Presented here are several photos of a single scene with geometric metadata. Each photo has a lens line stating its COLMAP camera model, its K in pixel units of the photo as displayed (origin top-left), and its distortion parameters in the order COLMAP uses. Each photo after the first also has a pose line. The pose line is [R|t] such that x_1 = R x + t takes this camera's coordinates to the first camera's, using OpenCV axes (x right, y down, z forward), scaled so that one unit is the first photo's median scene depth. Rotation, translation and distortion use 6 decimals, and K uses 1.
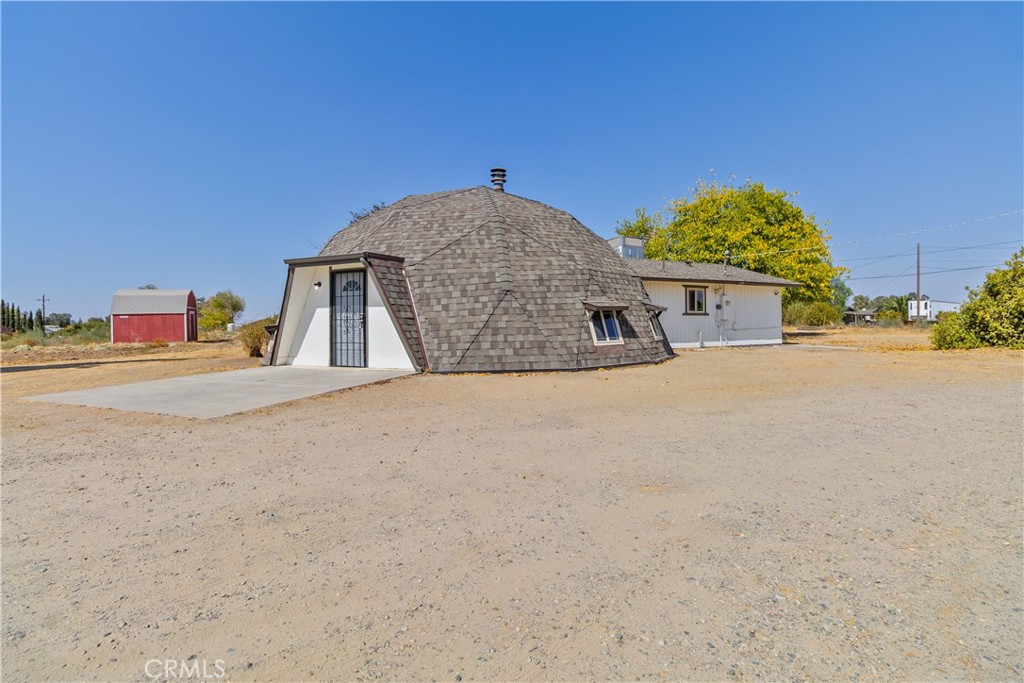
lens RADIAL K [[480.7, 0, 512.0], [0, 480.7, 341.5], [0, 0, 1]] dist [0.002120, 0.000338]
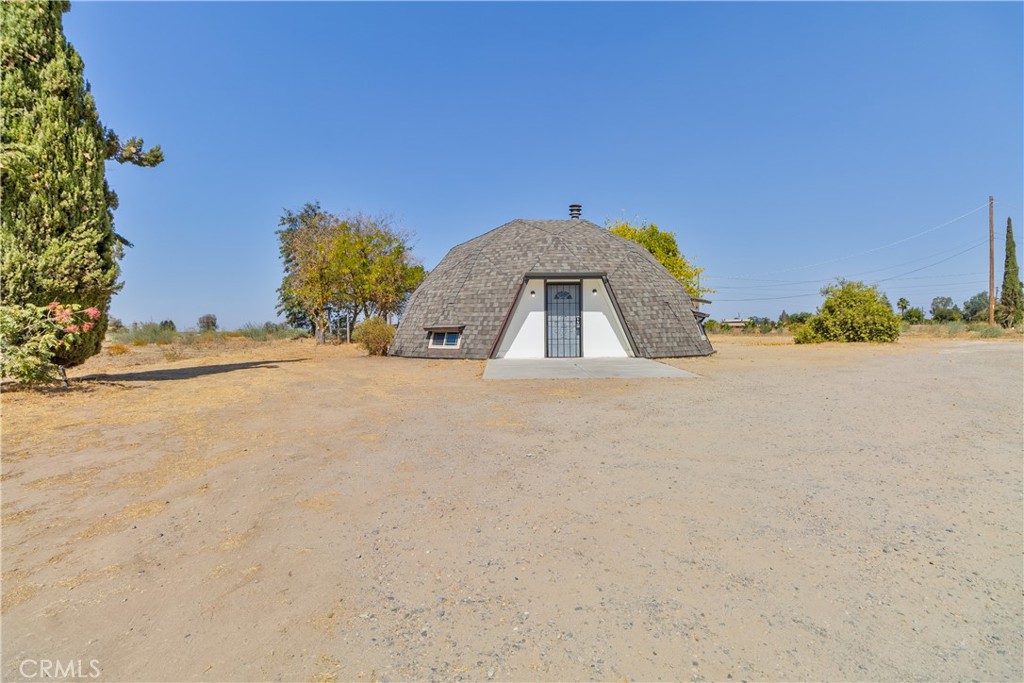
lens RADIAL K [[480.7, 0, 512.0], [0, 480.7, 341.5], [0, 0, 1]] dist [0.002120, 0.000338]
pose [[0.912091, -0.005319, 0.409953, -0.992129], [0.010797, 0.999881, -0.011049, 0.022631], [-0.409846, 0.014504, 0.912040, -0.132360]]
